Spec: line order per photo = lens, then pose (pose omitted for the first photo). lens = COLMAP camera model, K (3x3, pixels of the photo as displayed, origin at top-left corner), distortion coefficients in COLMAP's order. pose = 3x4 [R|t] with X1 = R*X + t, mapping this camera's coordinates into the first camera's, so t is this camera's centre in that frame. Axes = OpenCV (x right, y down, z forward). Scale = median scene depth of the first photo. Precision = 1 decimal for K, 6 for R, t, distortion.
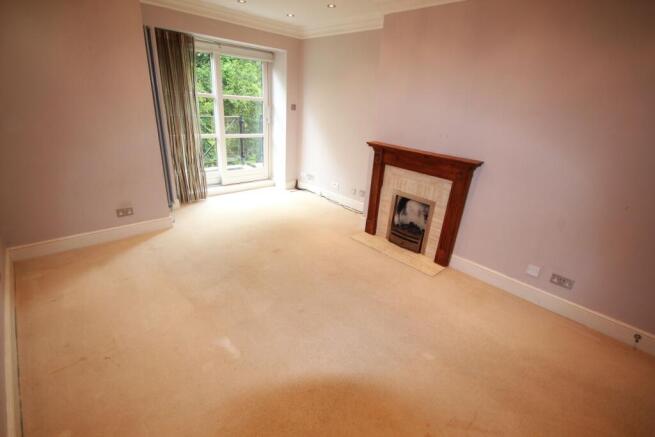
lens RADIAL K [[302.6, 0, 326.9], [0, 302.6, 220.6], [0, 0, 1]] dist [-0.002233, -0.004080]
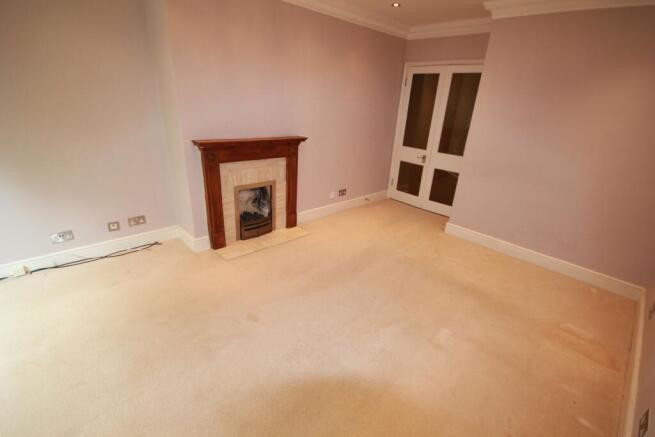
lens RADIAL K [[302.6, 0, 328.1], [0, 302.6, 217.3], [0, 0, 1]] dist [-0.002233, -0.004080]
pose [[-0.029471, -0.408150, 0.912439, -0.689657], [0.316942, 0.861916, 0.395788, -0.307886], [-0.947987, 0.300855, 0.103958, 0.697985]]
